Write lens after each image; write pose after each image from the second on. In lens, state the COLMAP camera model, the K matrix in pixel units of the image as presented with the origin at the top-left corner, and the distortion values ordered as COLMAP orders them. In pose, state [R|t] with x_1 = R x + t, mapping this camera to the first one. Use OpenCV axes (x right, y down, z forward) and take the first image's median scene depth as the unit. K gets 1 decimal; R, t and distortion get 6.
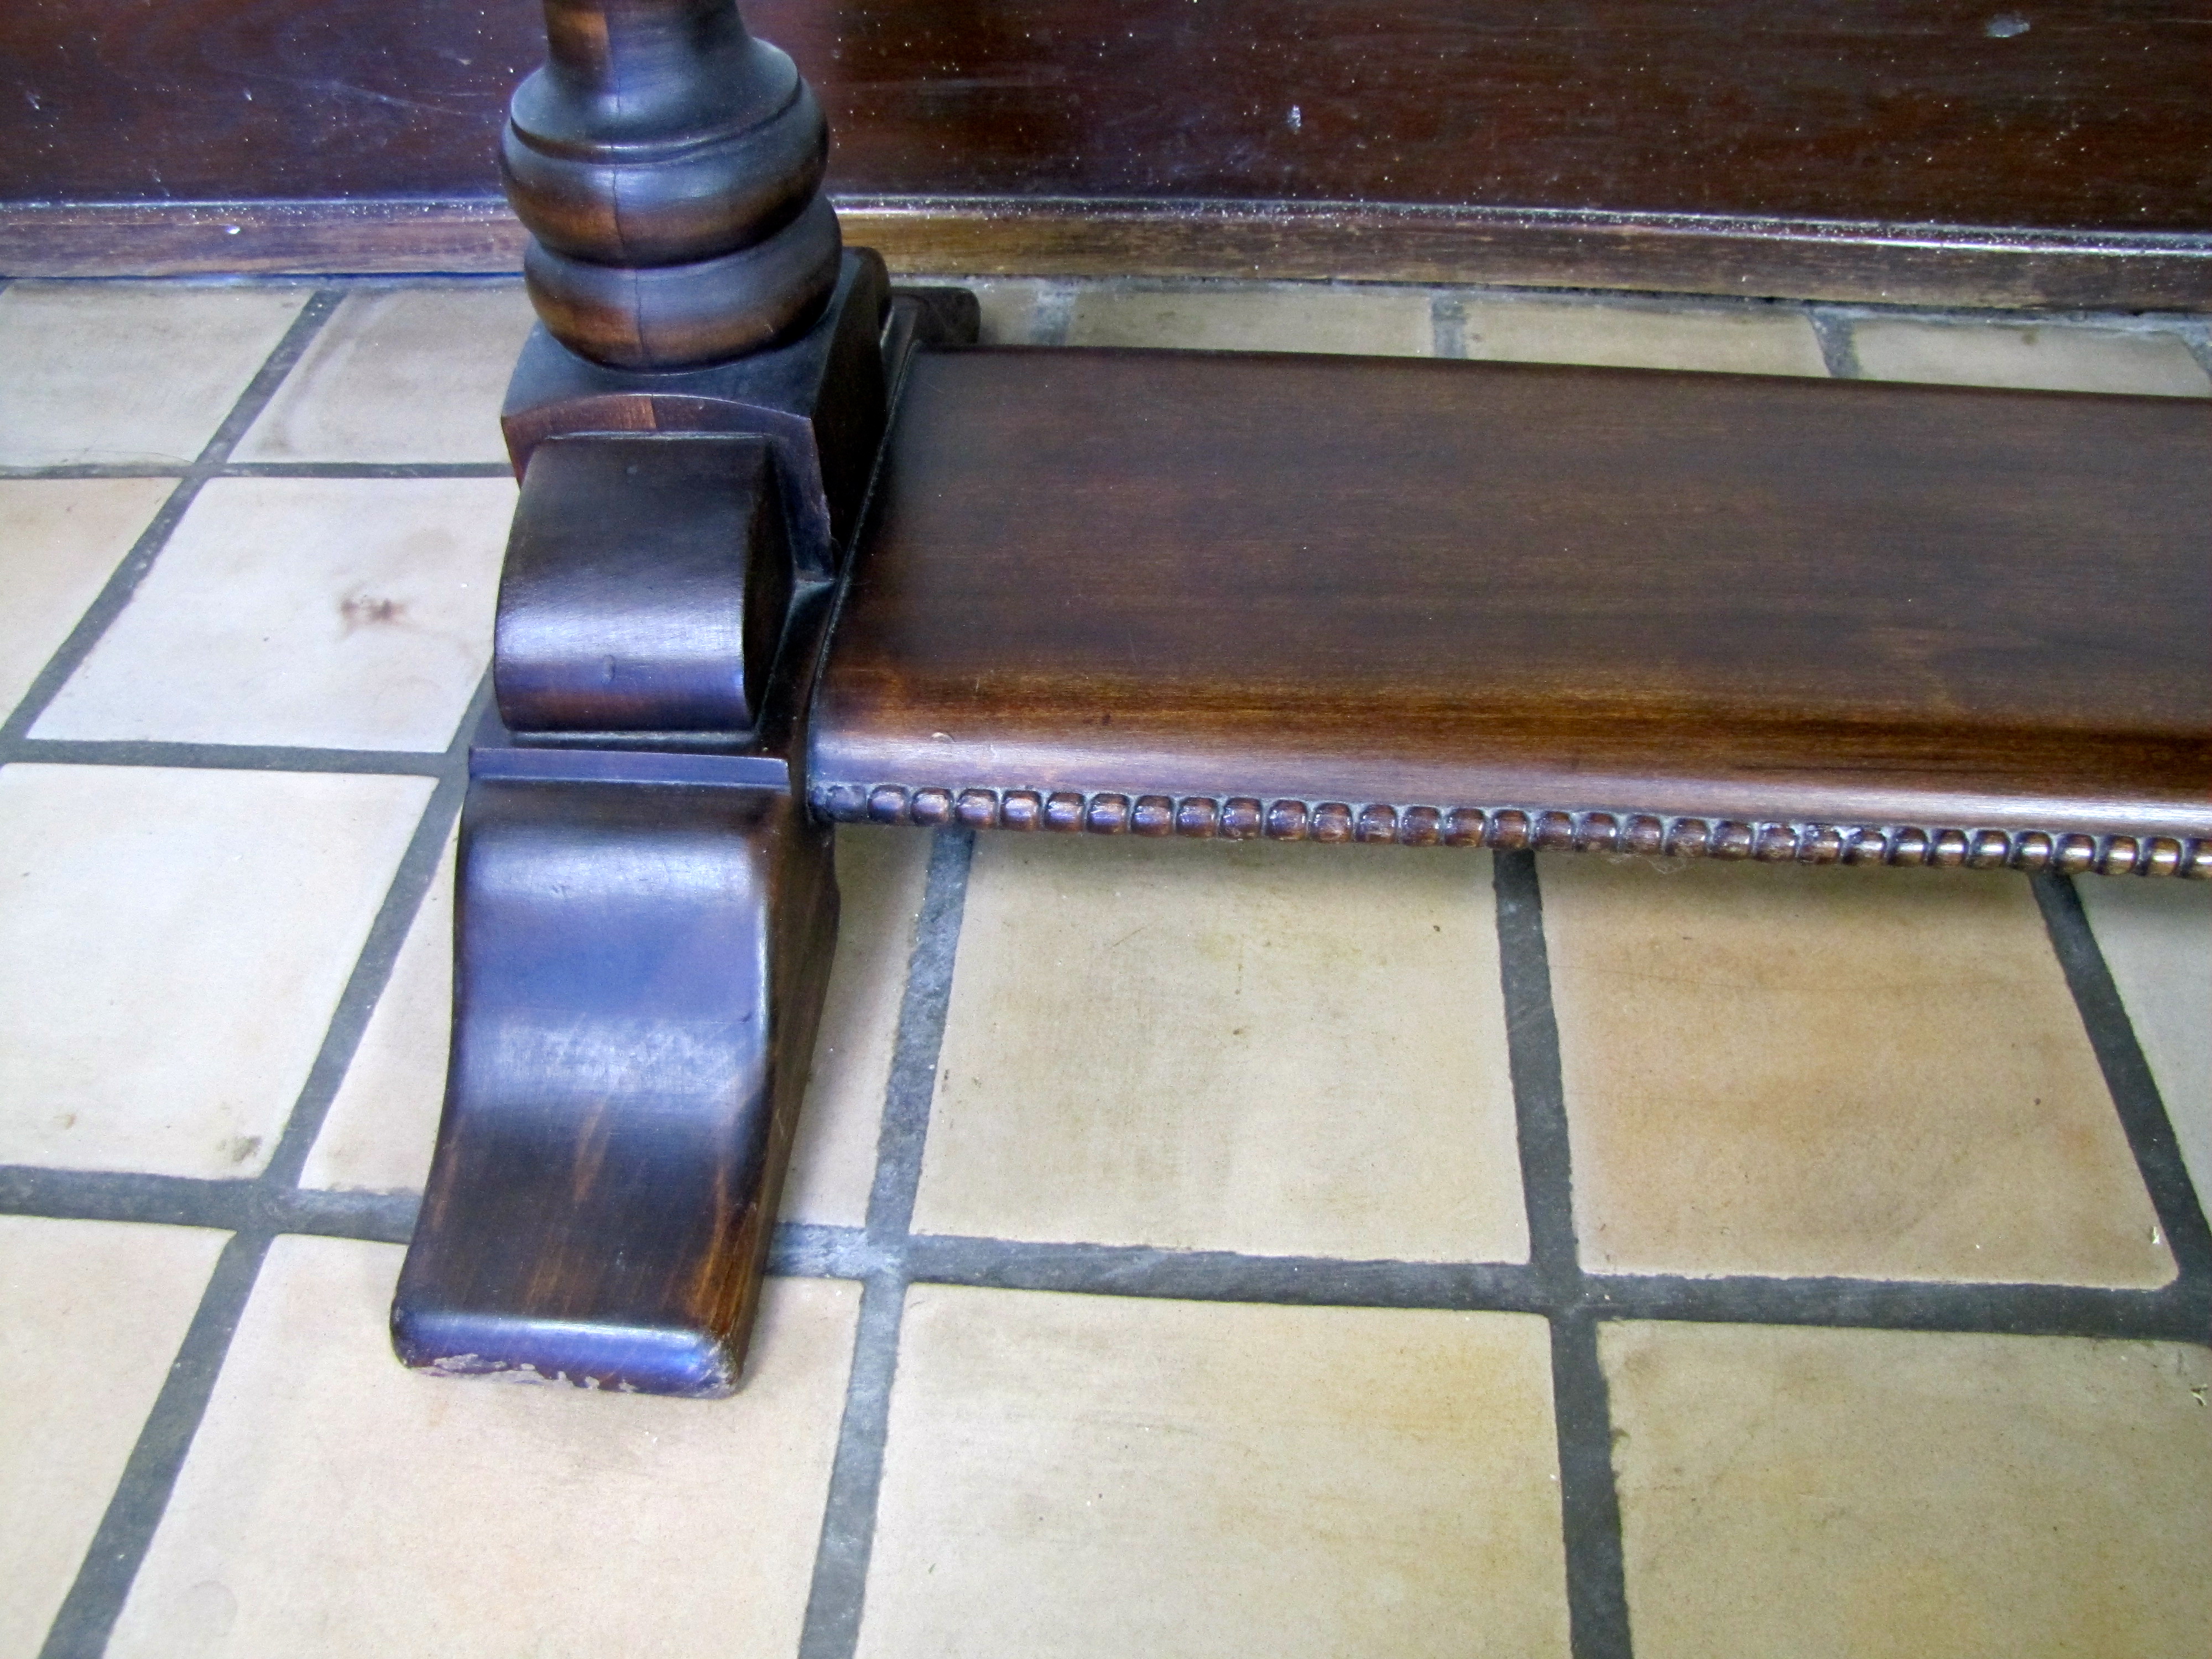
lens RADIAL K [[1845.5, 0, 1107.9], [0, 1845.5, 824.4], [0, 0, 1]] dist [-0.180949, 0.142676]
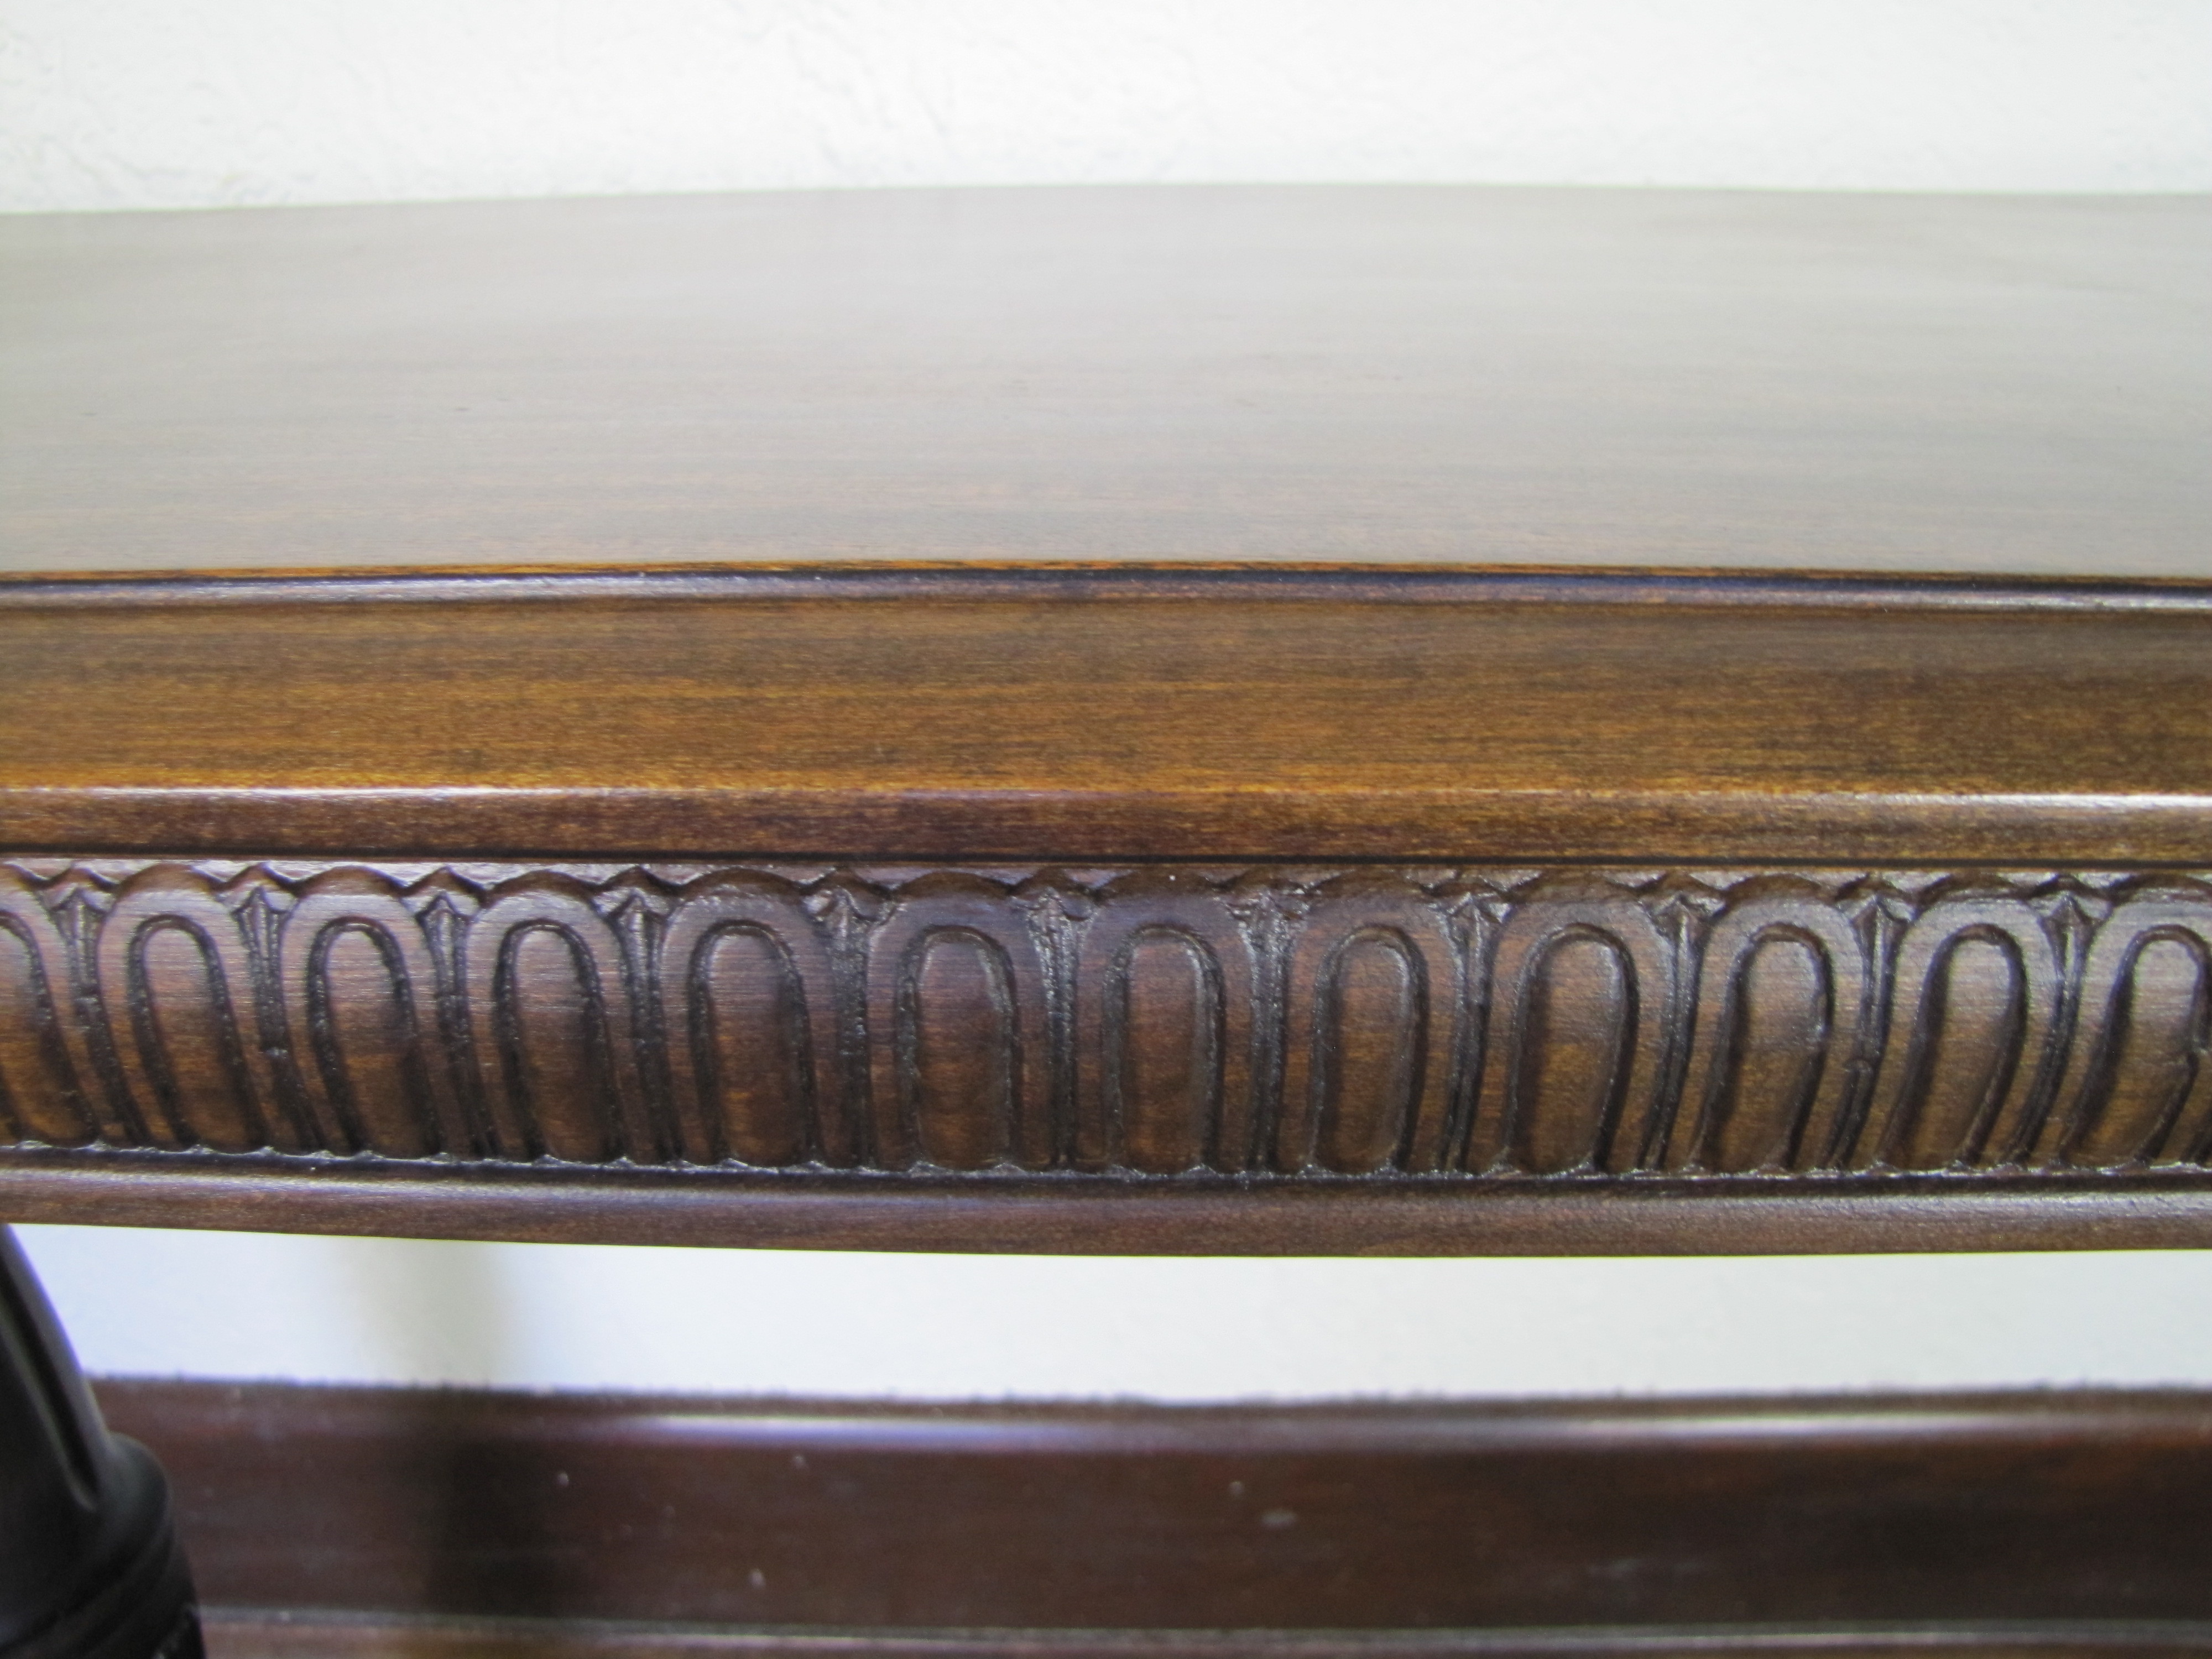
lens RADIAL K [[1845.5, 0, 1103.7], [0, 1845.5, 829.2], [0, 0, 1]] dist [-0.180949, 0.142676]
pose [[0.998904, -0.013194, 0.044907, 0.444496], [0.028149, 0.935886, -0.351178, -0.638799], [-0.037394, 0.352057, 0.935231, -0.626158]]
